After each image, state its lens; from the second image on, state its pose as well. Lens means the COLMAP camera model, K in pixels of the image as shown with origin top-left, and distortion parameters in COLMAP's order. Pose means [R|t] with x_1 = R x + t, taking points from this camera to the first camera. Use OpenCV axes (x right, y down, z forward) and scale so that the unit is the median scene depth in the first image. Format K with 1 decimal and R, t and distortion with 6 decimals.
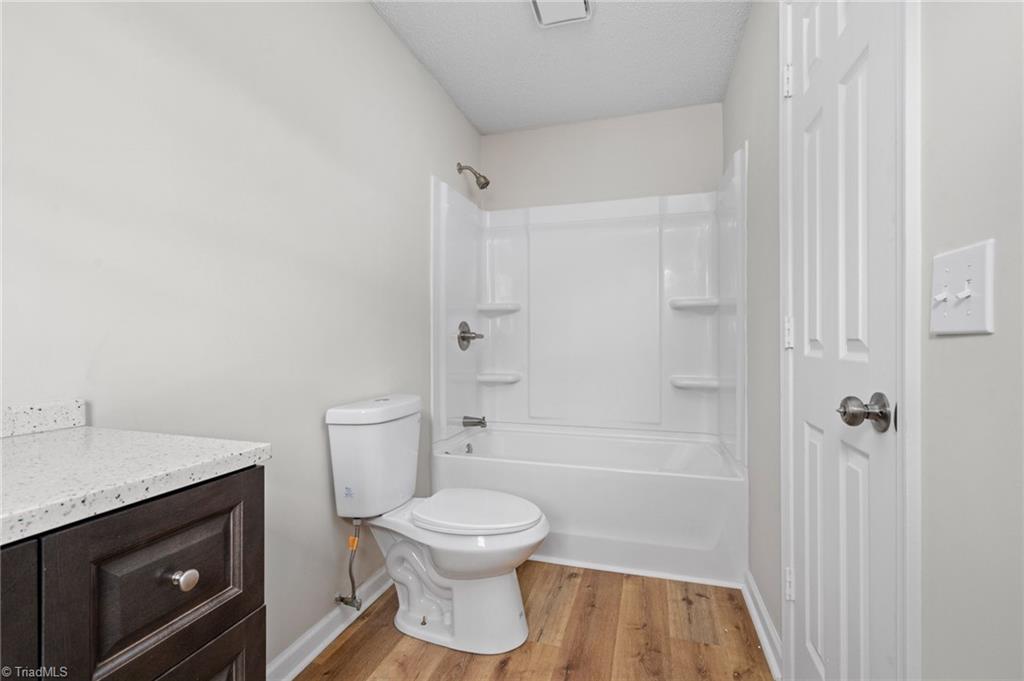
lens RADIAL K [[460.9, 0, 511.4], [0, 460.9, 341.6], [0, 0, 1]] dist [-0.005114, -0.000175]
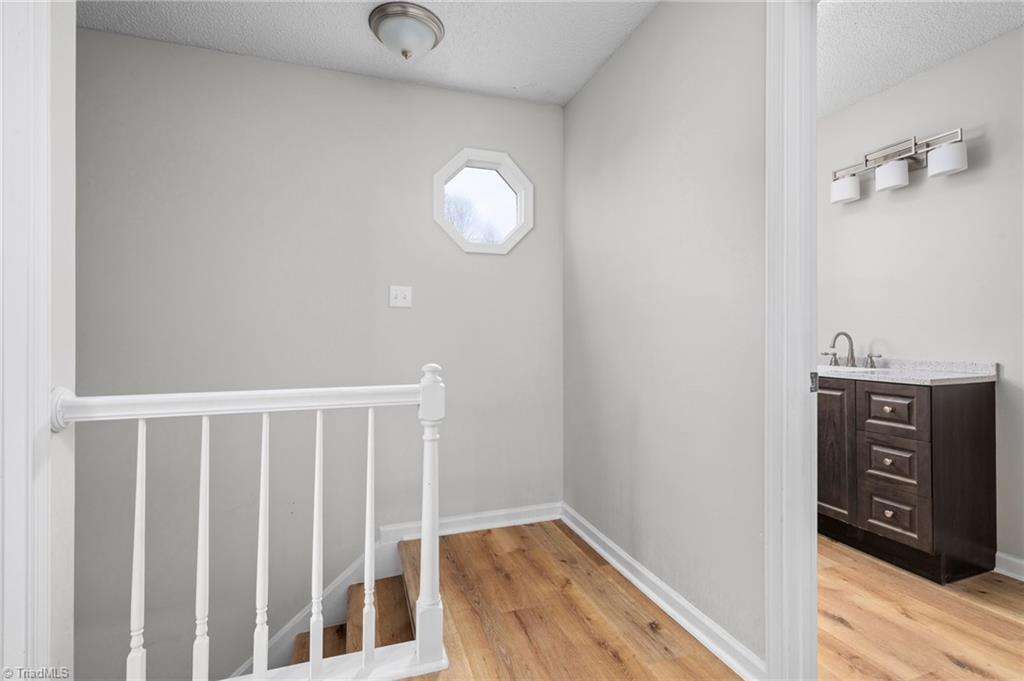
lens RADIAL K [[460.9, 0, 513.4], [0, 460.9, 335.8], [0, 0, 1]] dist [-0.005114, -0.000175]
pose [[-0.811673, -0.003838, -0.584100, 1.695945], [-0.006298, 0.999978, 0.002181, 0.003148], [0.584079, 0.005448, -0.811679, 1.064491]]
